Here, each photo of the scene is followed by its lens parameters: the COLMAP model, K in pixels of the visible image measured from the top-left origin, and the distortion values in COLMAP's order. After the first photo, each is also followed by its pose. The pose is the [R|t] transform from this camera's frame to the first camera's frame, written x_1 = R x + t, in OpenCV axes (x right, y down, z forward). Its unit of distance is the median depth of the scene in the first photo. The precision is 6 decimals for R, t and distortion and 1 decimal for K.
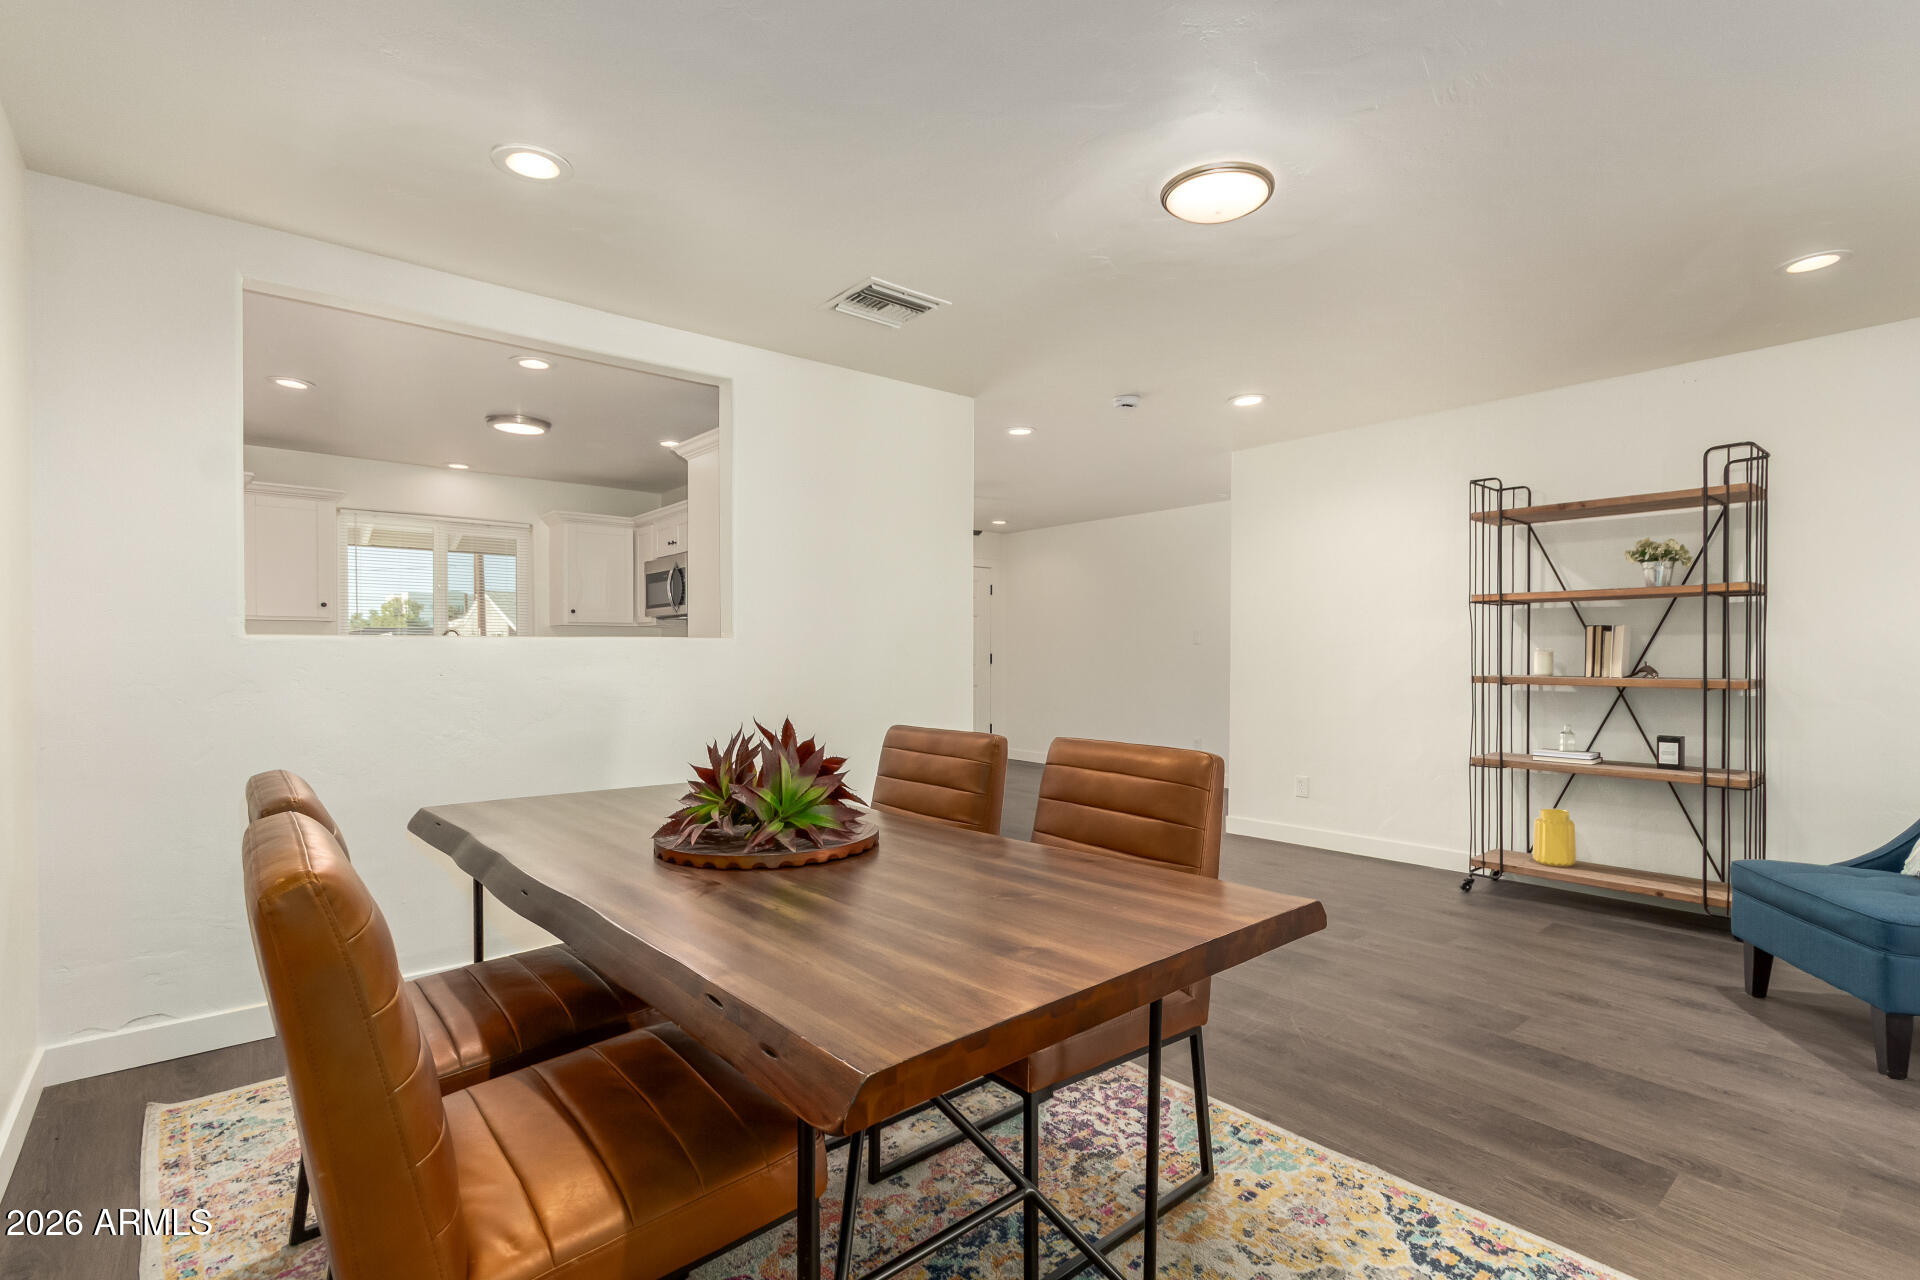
lens RADIAL K [[882.6, 0, 962.0], [0, 882.6, 655.3], [0, 0, 1]] dist [0.003260, 0.000877]
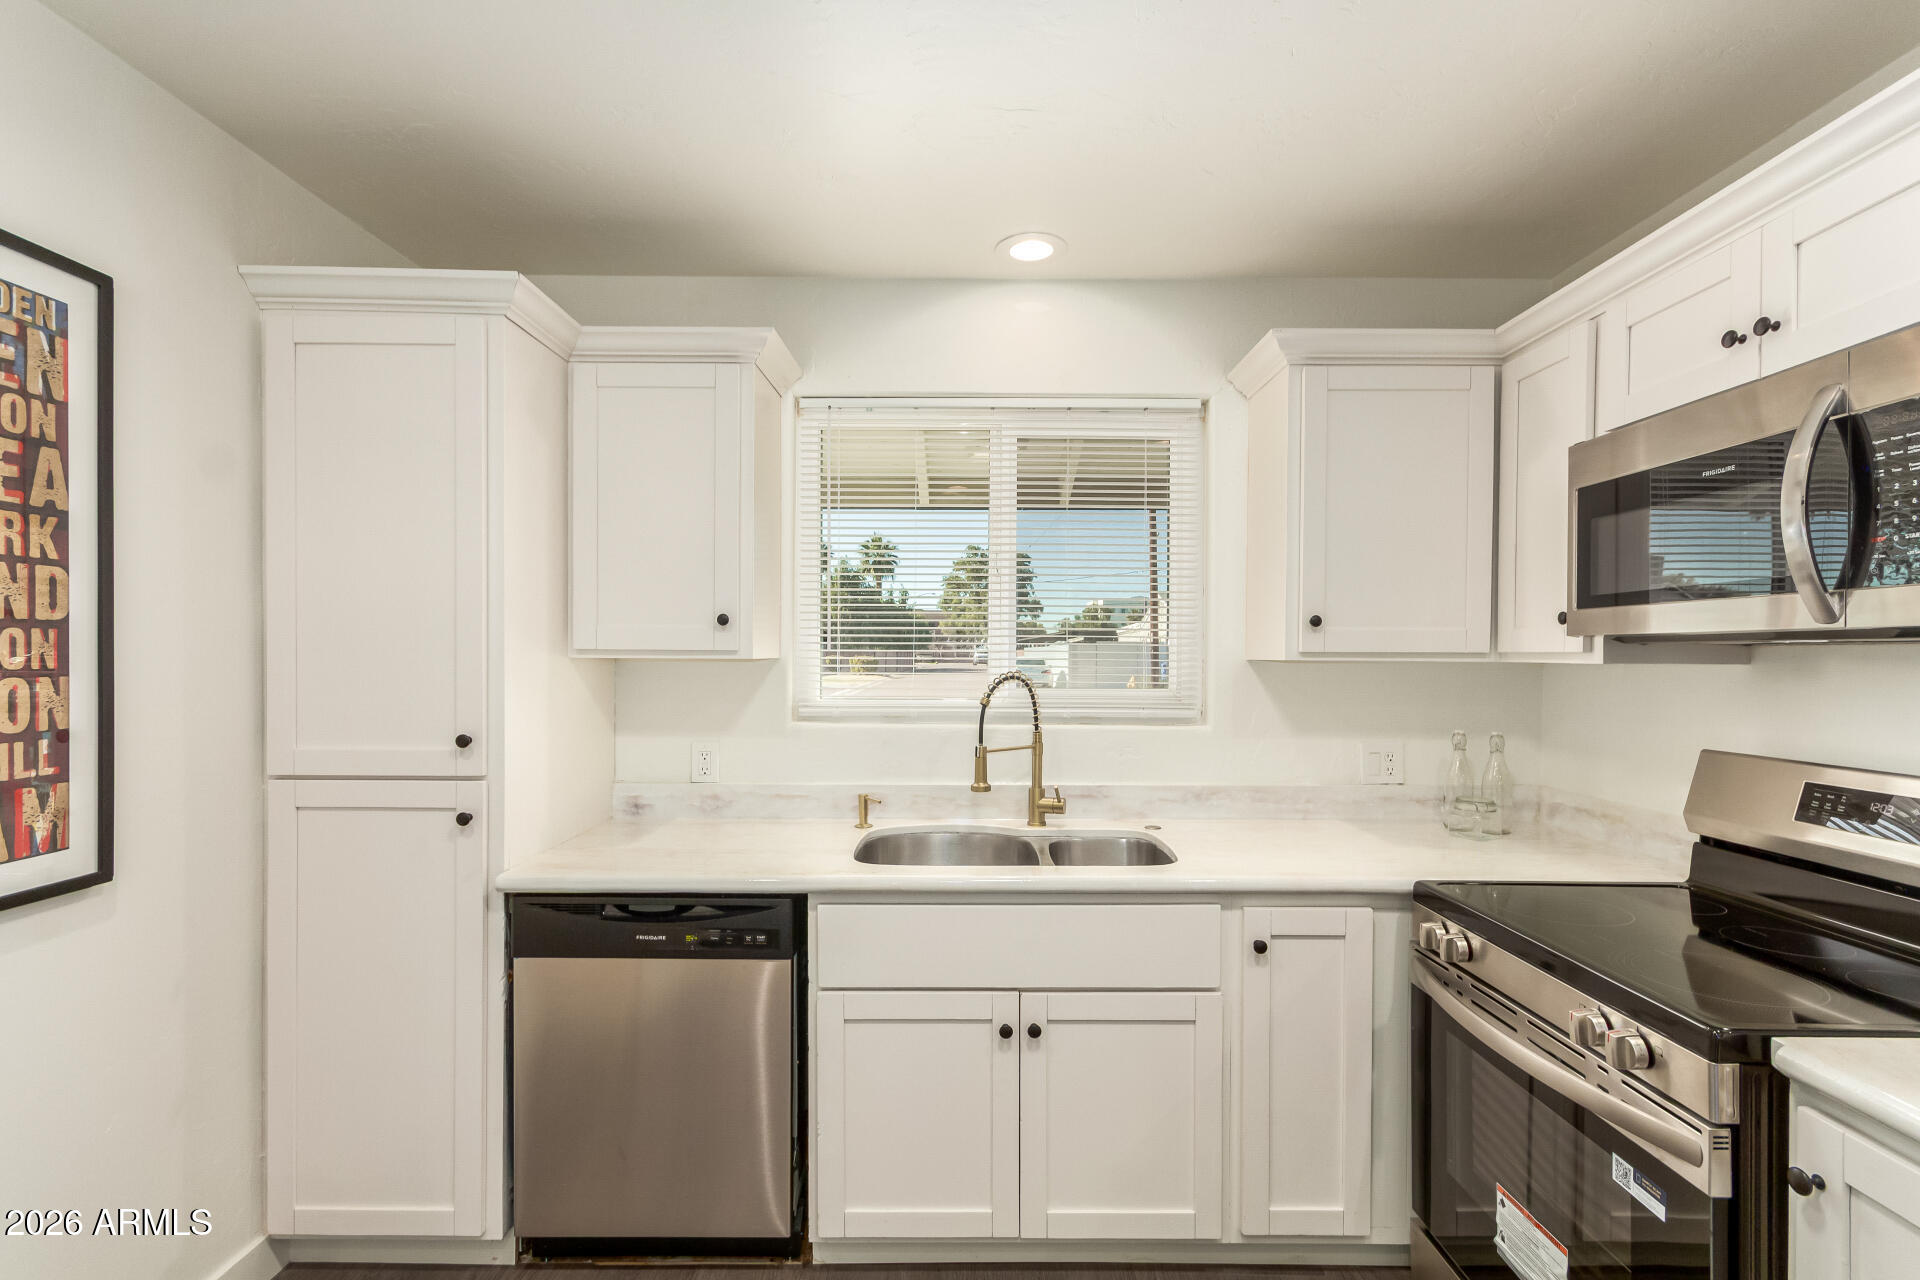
lens RADIAL K [[882.6, 0, 962.0], [0, 882.6, 655.3], [0, 0, 1]] dist [0.003260, 0.000877]
pose [[0.767500, 0.002022, -0.641046, -0.324650], [-0.003914, 0.999991, -0.001531, -0.035161], [0.641037, 0.003684, 0.767501, 0.642718]]
